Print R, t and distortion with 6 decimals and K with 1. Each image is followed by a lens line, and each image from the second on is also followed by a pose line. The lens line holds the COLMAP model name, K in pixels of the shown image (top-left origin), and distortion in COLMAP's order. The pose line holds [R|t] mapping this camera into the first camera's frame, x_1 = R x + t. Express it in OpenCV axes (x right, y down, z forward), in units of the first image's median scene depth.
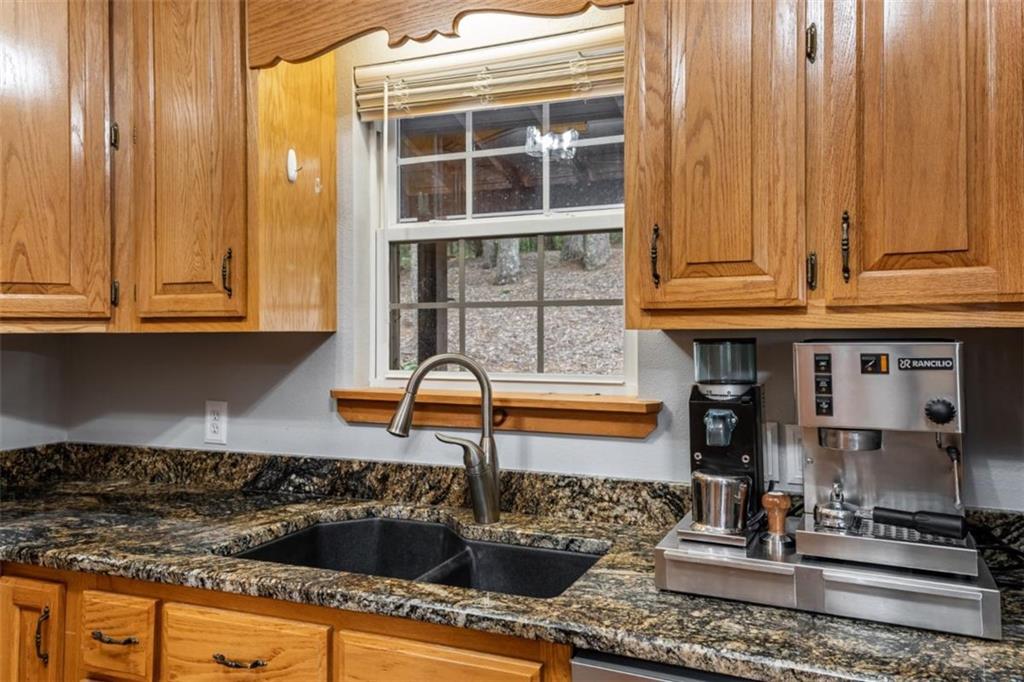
lens RADIAL K [[784.0, 0, 514.7], [0, 784.0, 311.0], [0, 0, 1]] dist [0.089100, -0.001904]
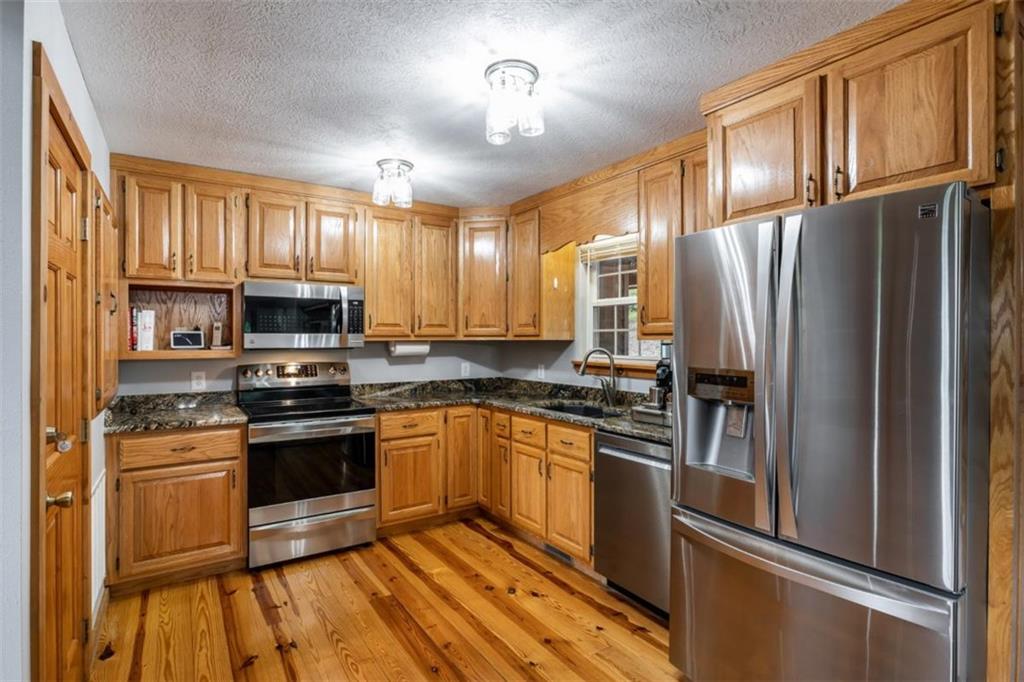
lens RADIAL K [[512.1, 0, 512.0], [0, 512.1, 339.5], [0, 0, 1]] dist [-0.020369, 0.006121]
pose [[0.842888, 0.004876, -0.538066, 0.600649], [0.010273, 0.999631, 0.025152, -0.025435], [0.537990, -0.026728, 0.842527, -0.686444]]
